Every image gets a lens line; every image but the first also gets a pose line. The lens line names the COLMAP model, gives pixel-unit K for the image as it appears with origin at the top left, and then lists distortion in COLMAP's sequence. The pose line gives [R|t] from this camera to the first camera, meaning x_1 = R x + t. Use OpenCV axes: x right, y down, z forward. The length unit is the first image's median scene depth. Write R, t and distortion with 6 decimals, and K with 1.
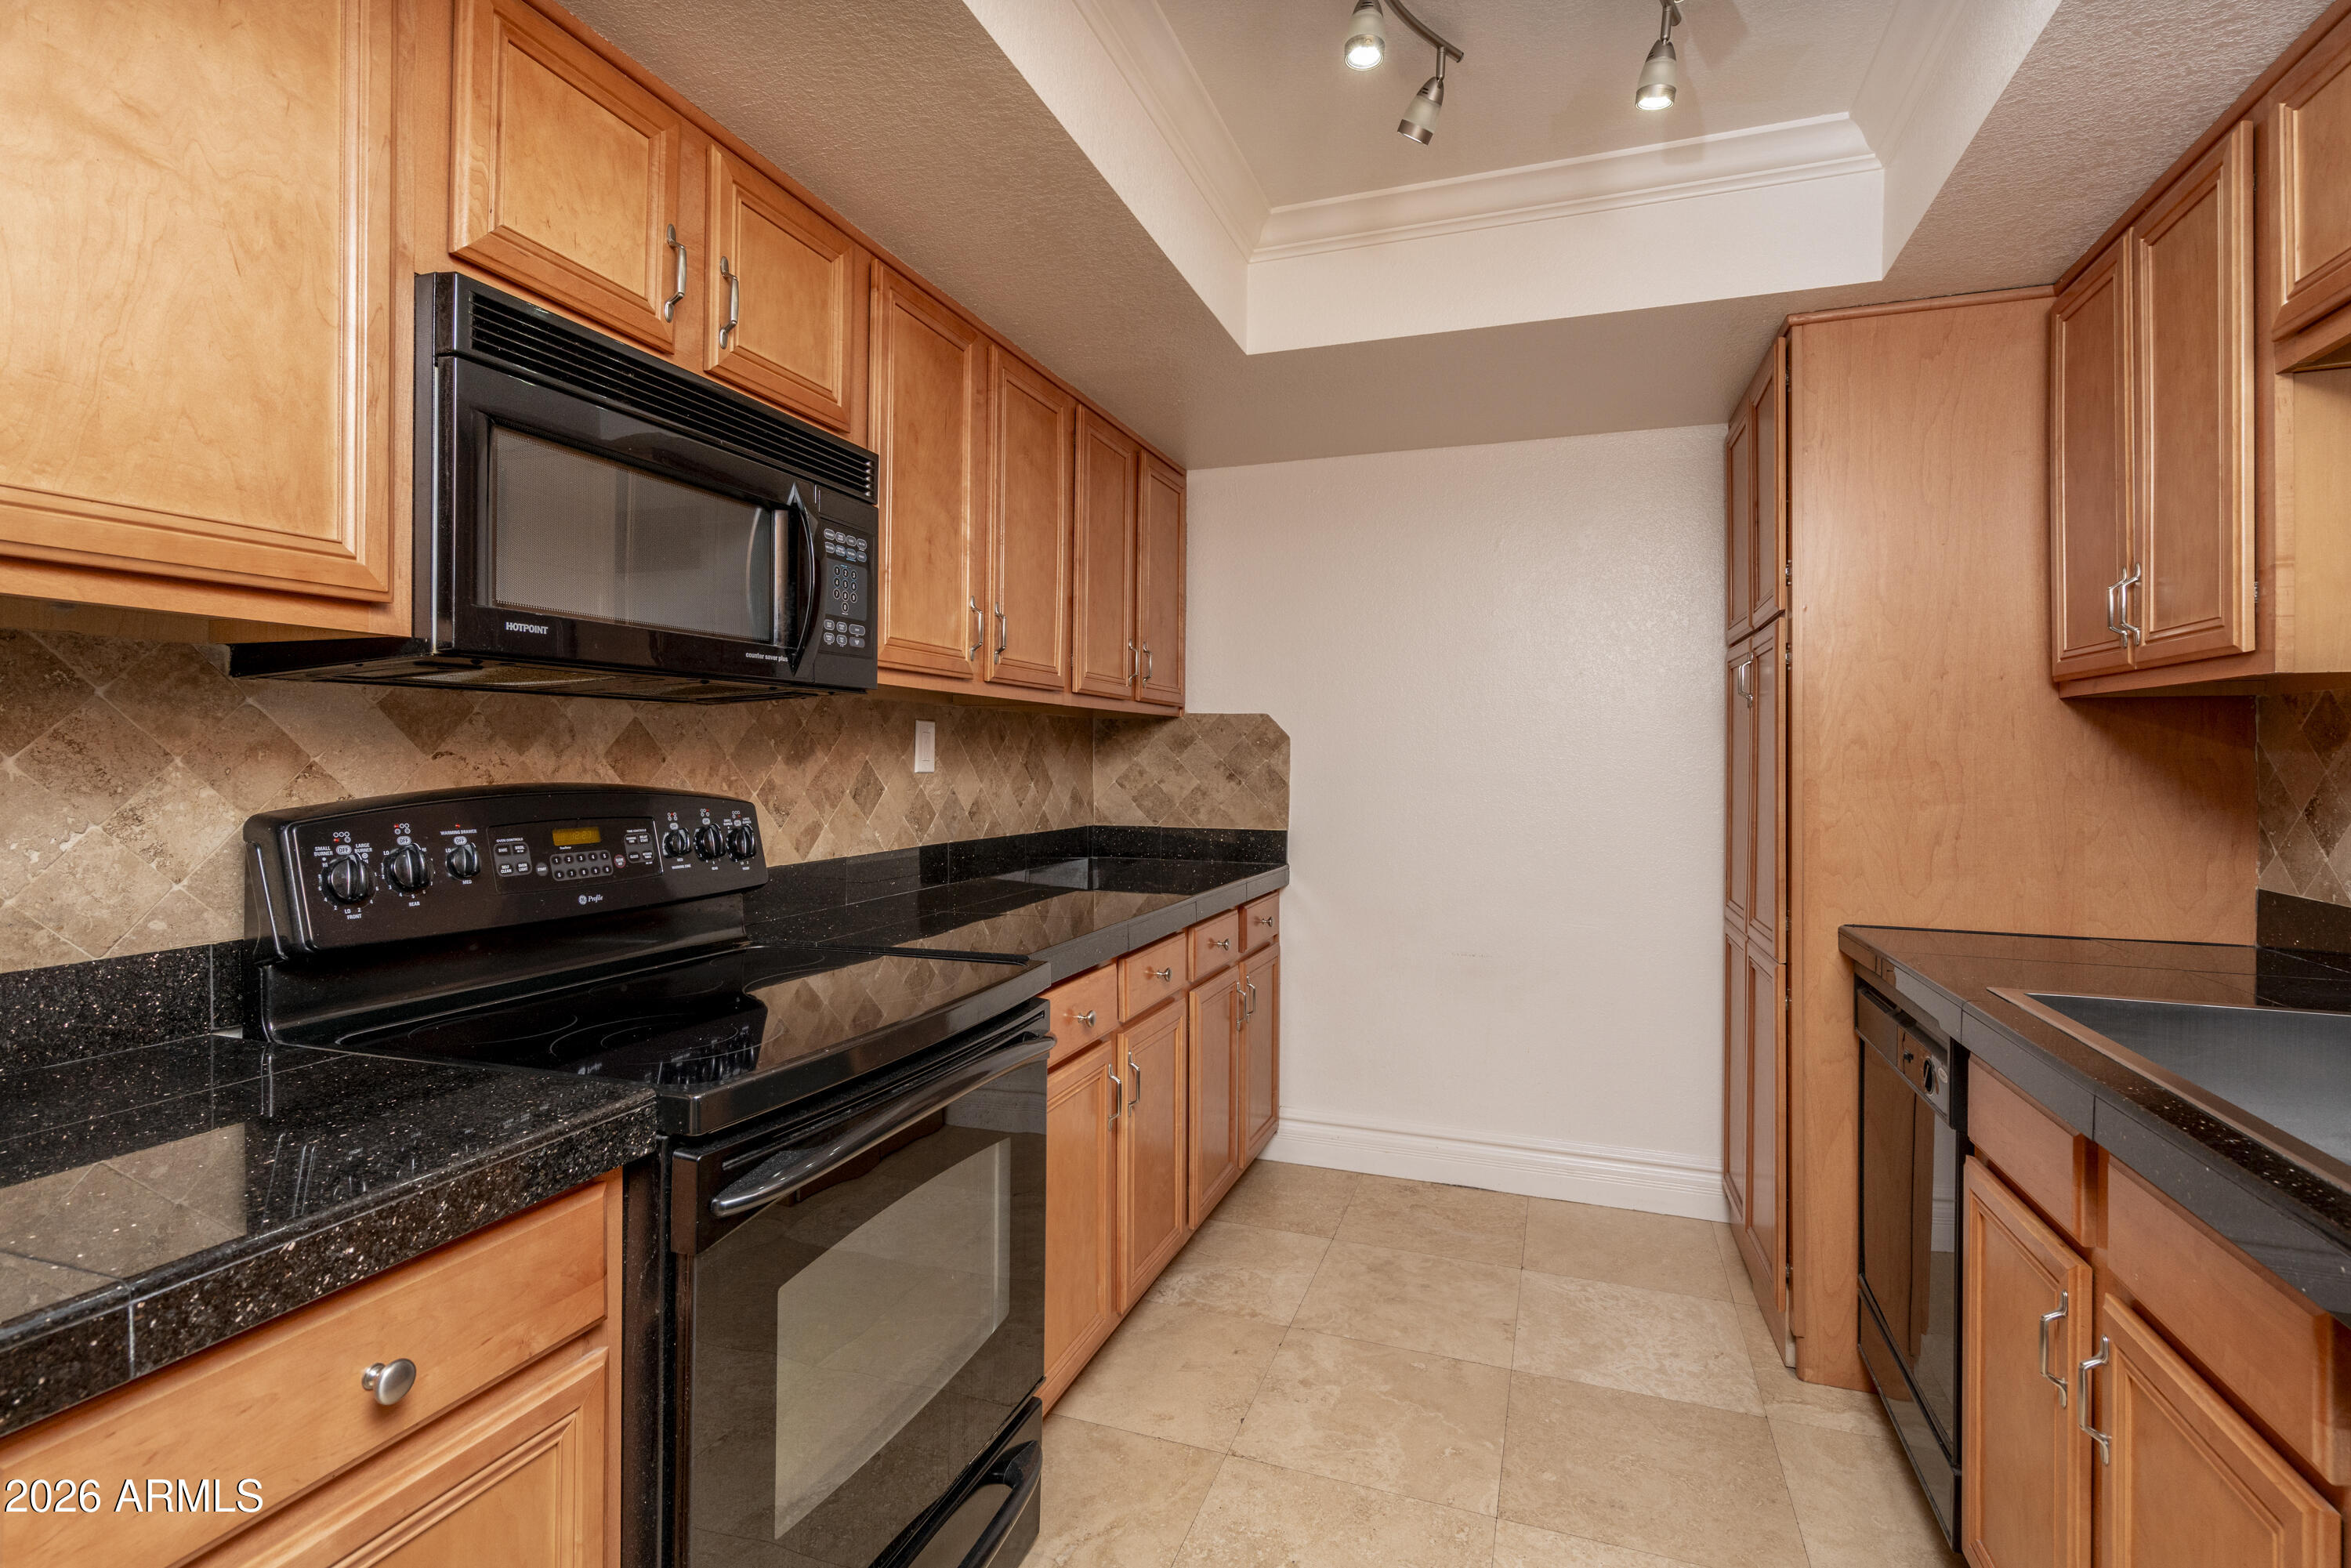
lens RADIAL K [[1113.3, 0, 1174.5], [0, 1113.3, 754.9], [0, 0, 1]] dist [-0.000196, 0.000932]
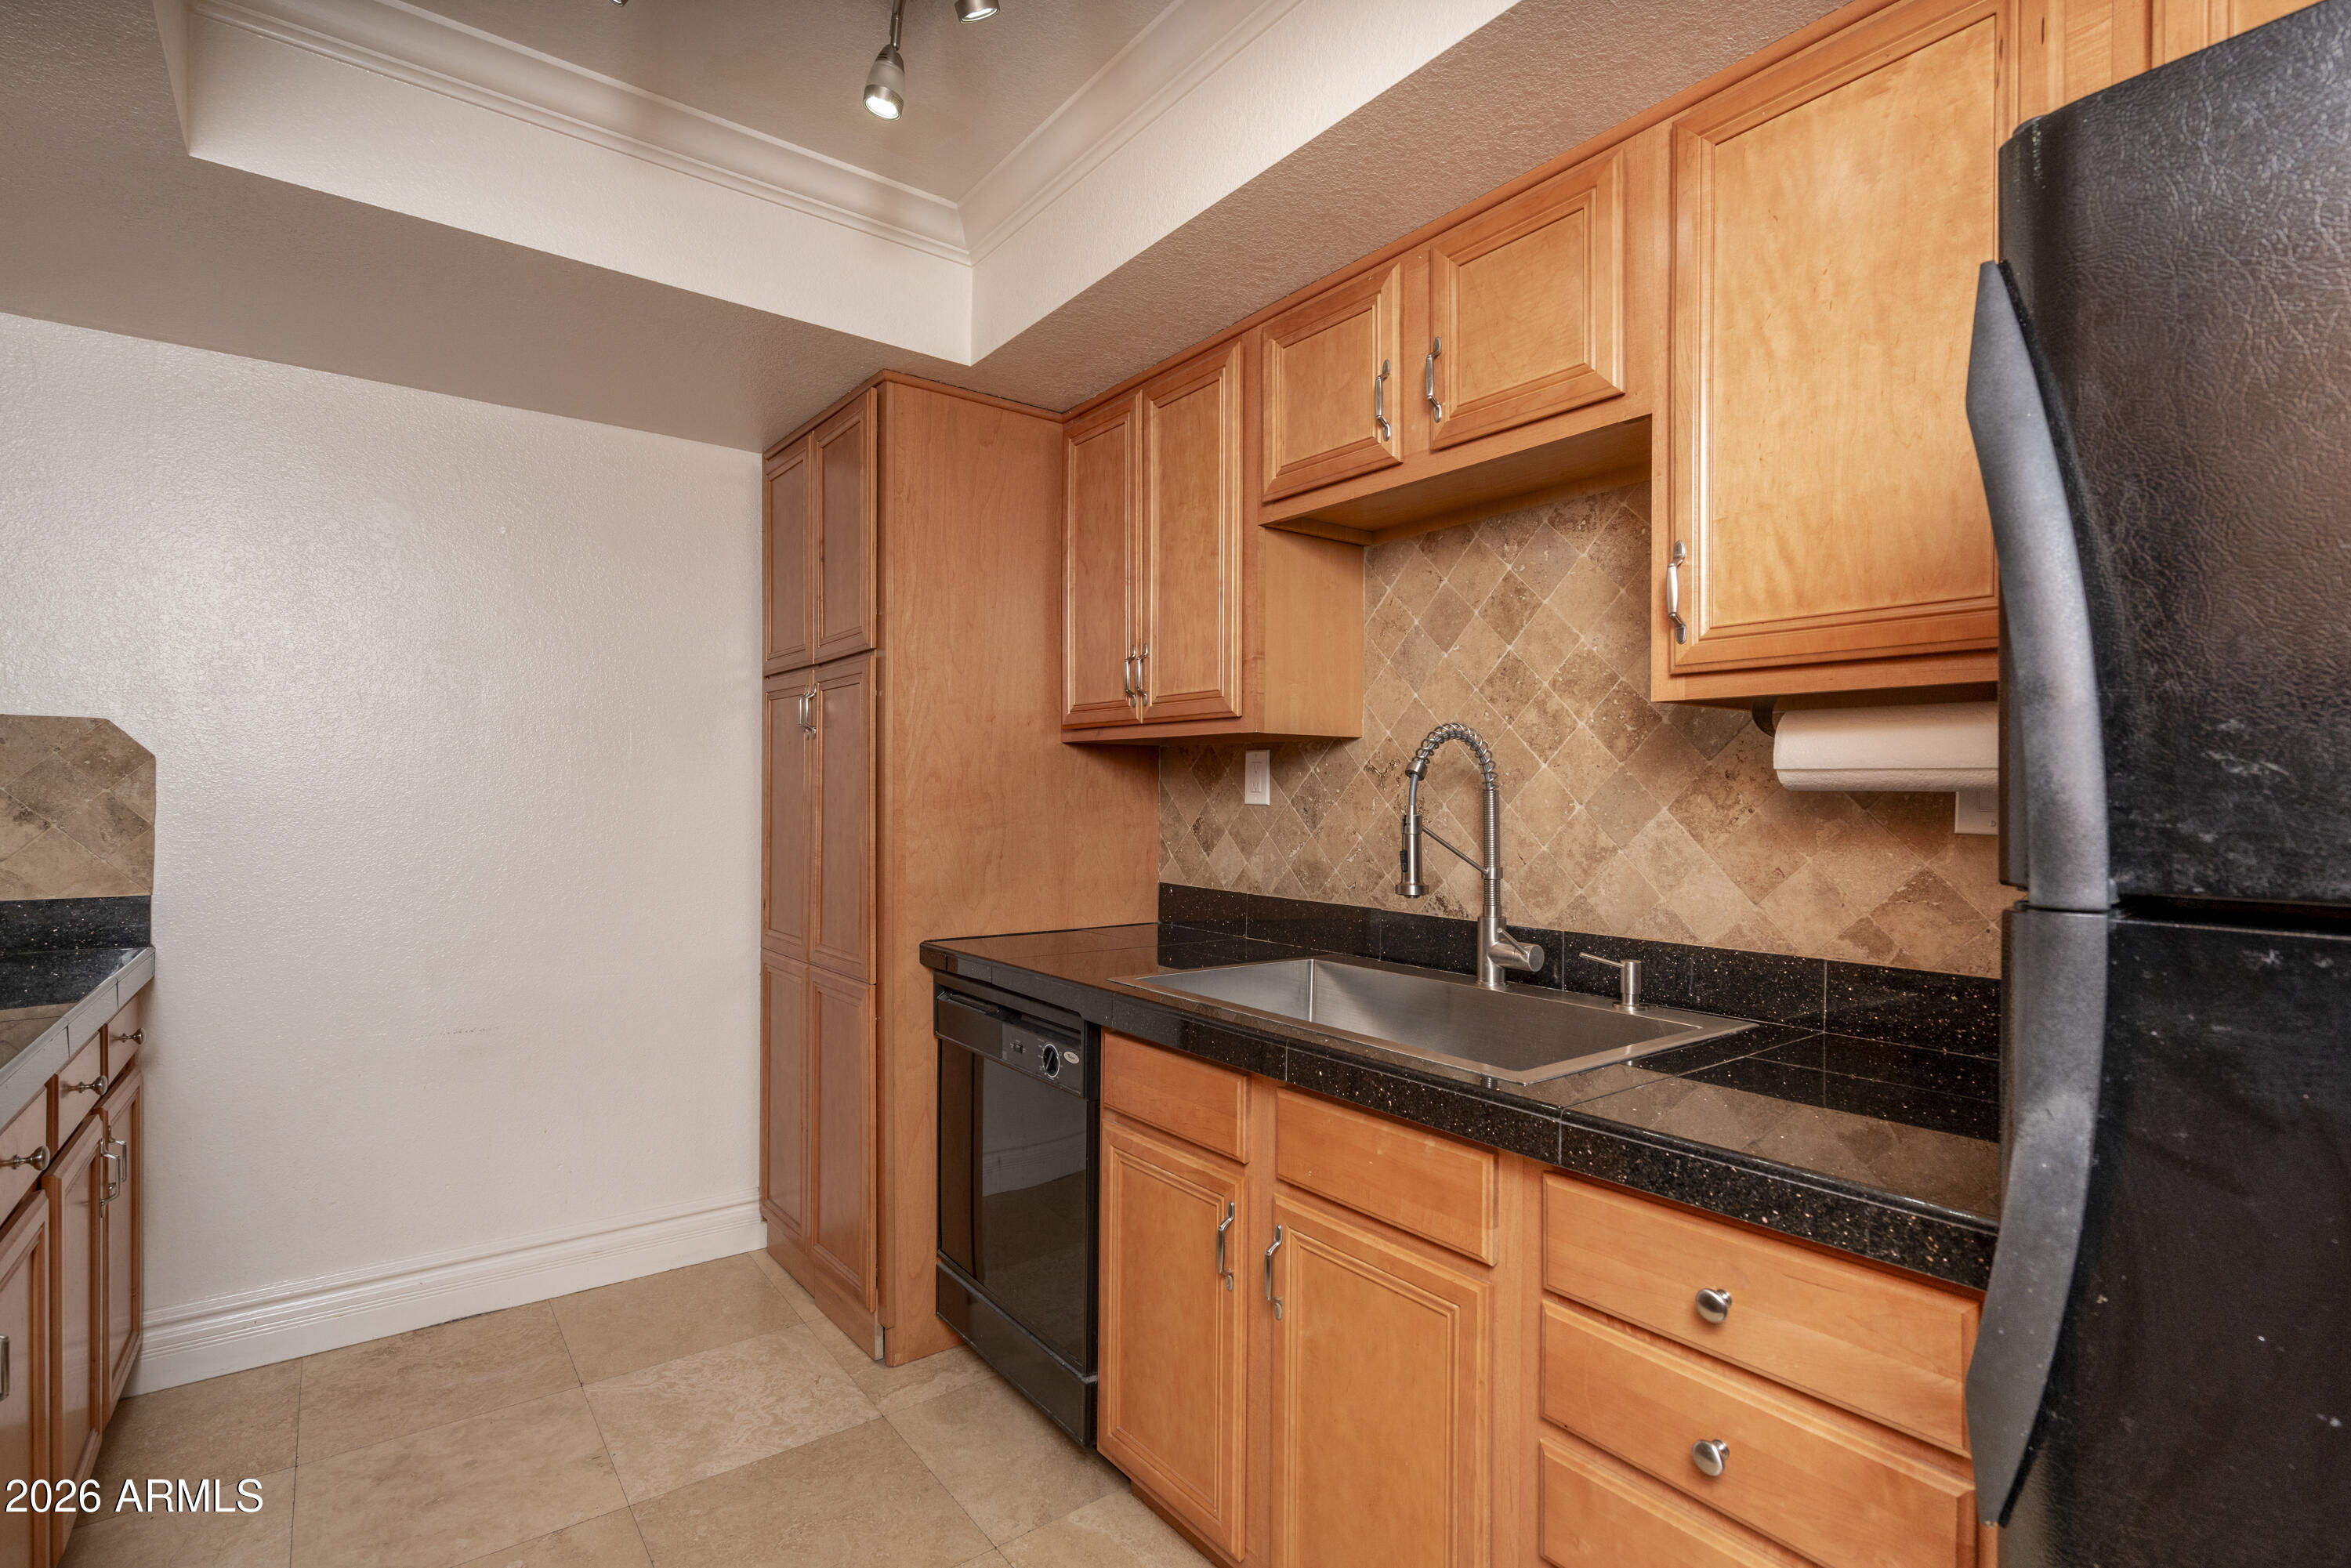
lens RADIAL K [[1087.1, 0, 1165.6], [0, 1087.1, 803.5], [0, 0, 1]] dist [-0.002098, 0.000648]
pose [[0.547913, -0.007623, 0.836501, -0.166272], [-0.005790, 0.999900, 0.012904, 0.001223], [-0.836515, -0.011913, 0.547814, 0.210272]]
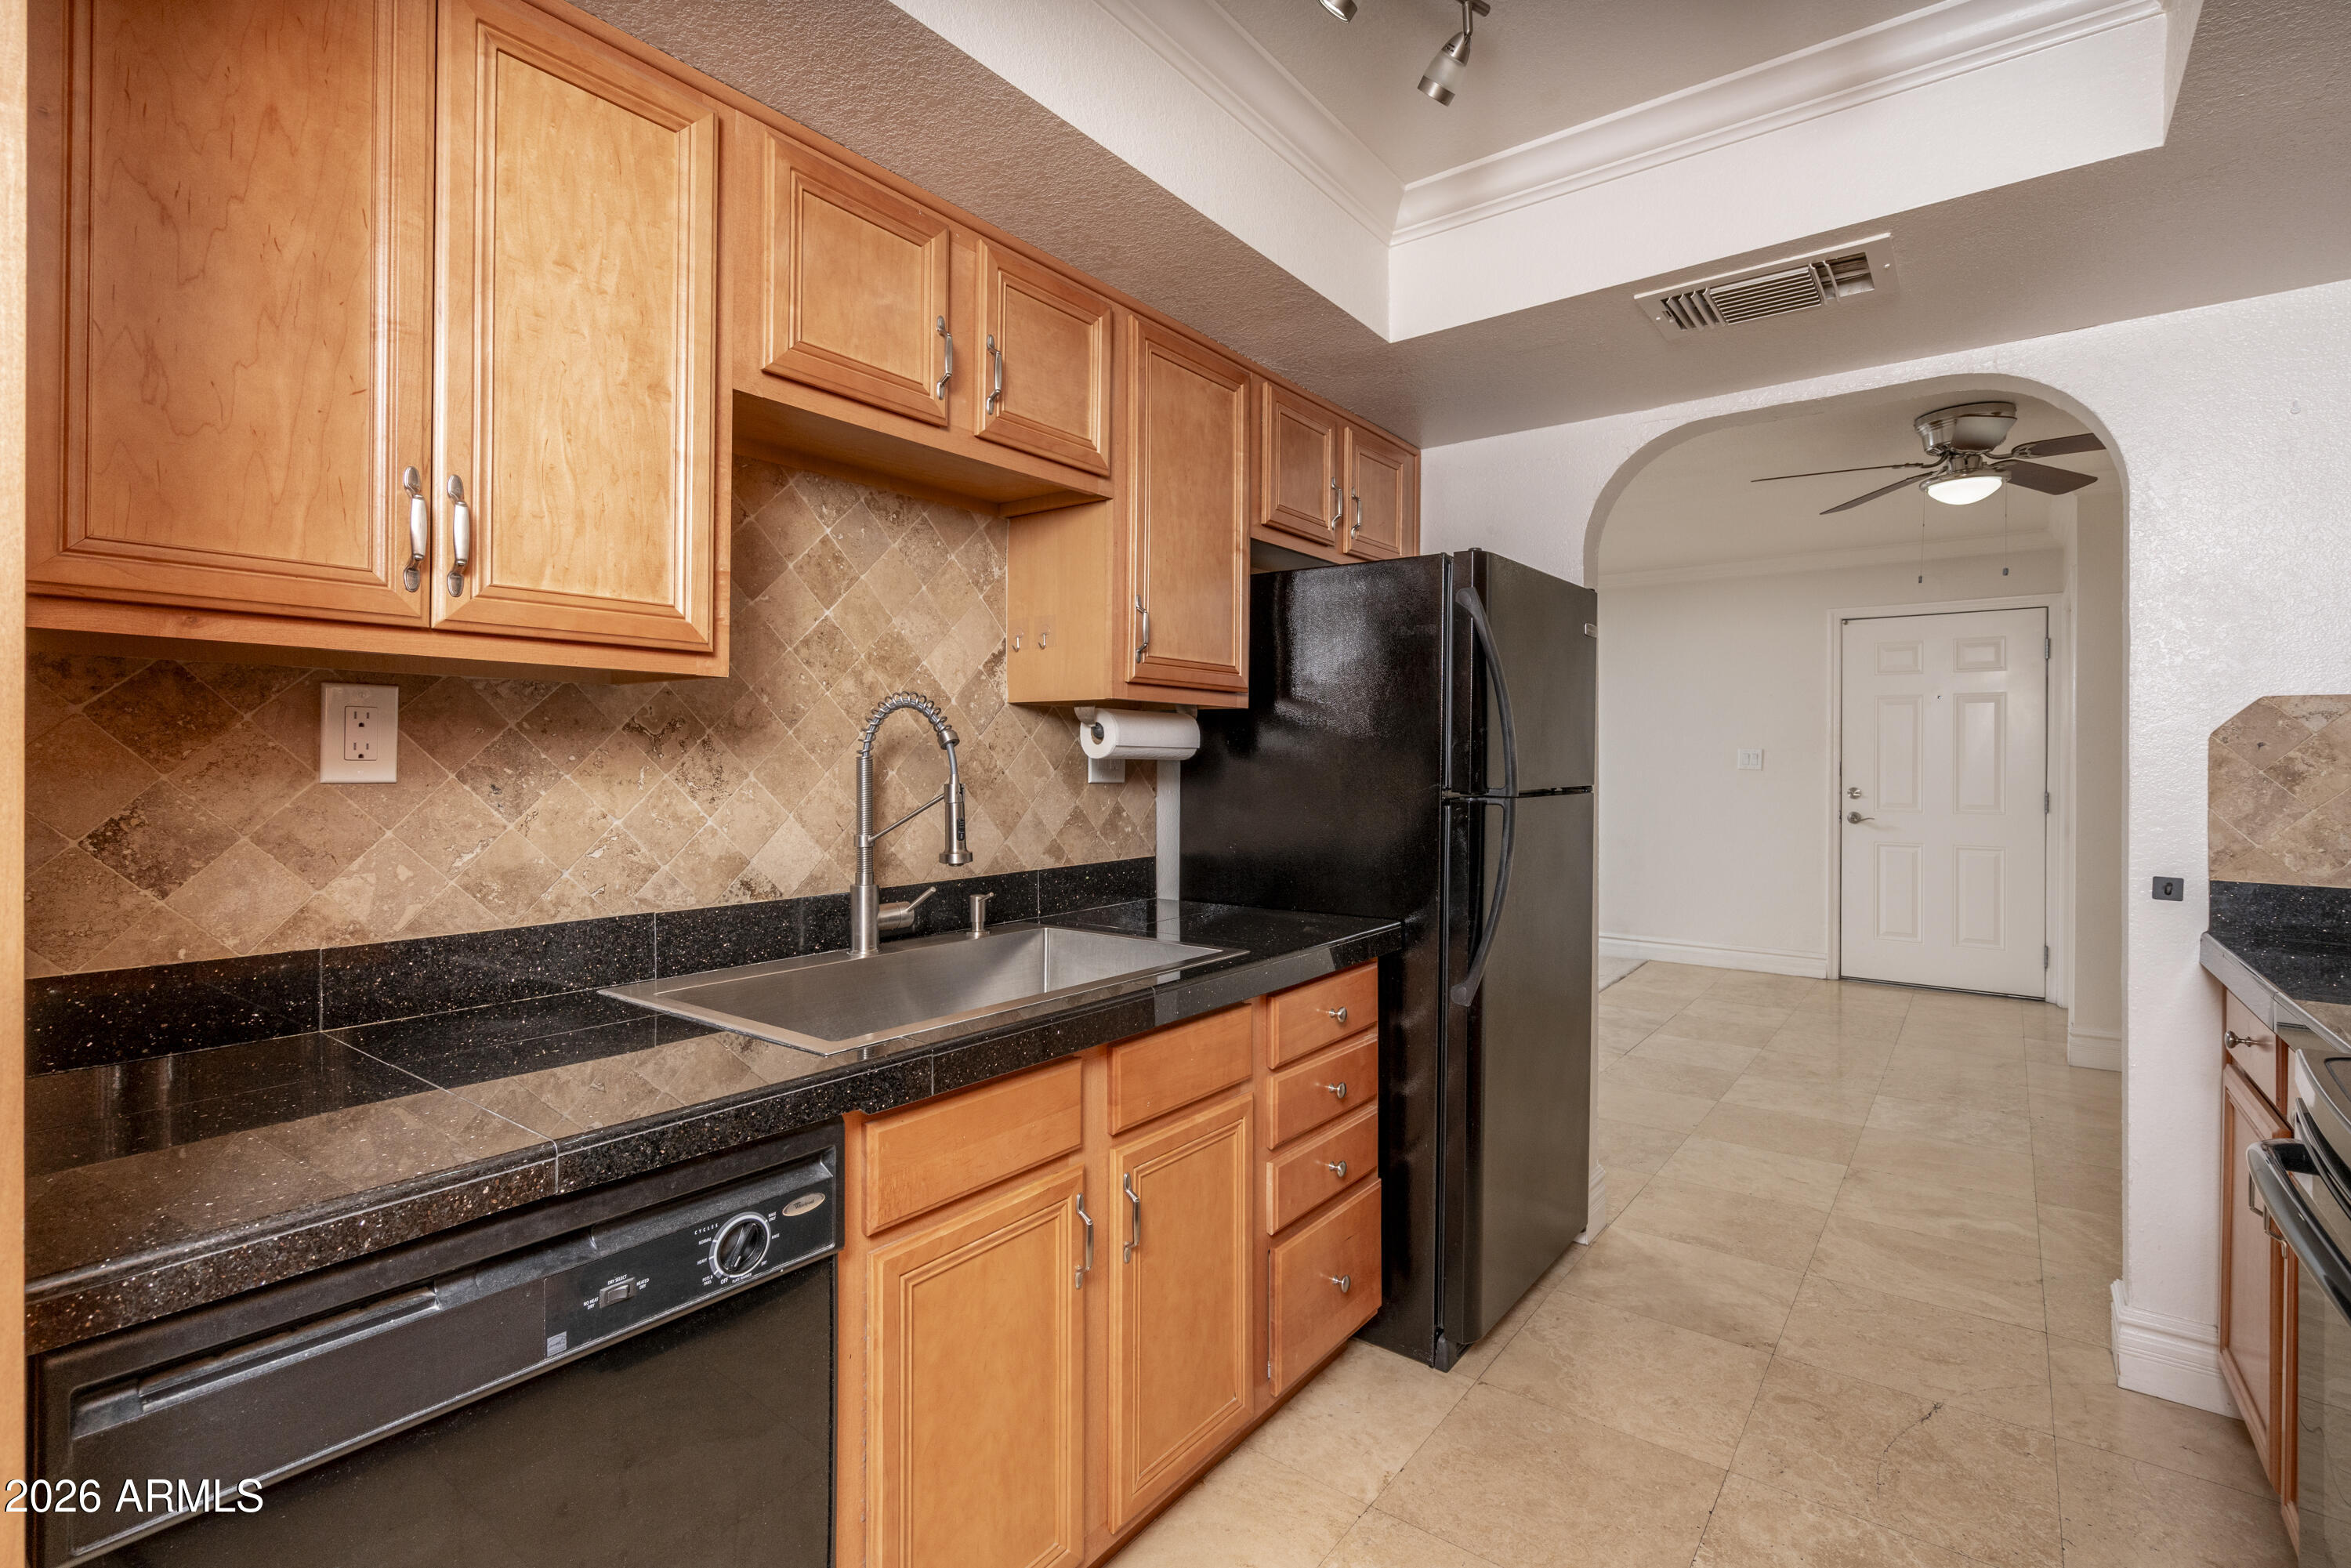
lens RADIAL K [[1113.3, 0, 1174.5], [0, 1113.3, 754.9], [0, 0, 1]] dist [-0.000196, 0.000932]
pose [[-0.951734, -0.011706, 0.306702, 0.180117], [-0.012215, 0.999925, 0.000262, -0.005417], [-0.306682, -0.003497, -0.951806, 1.200067]]
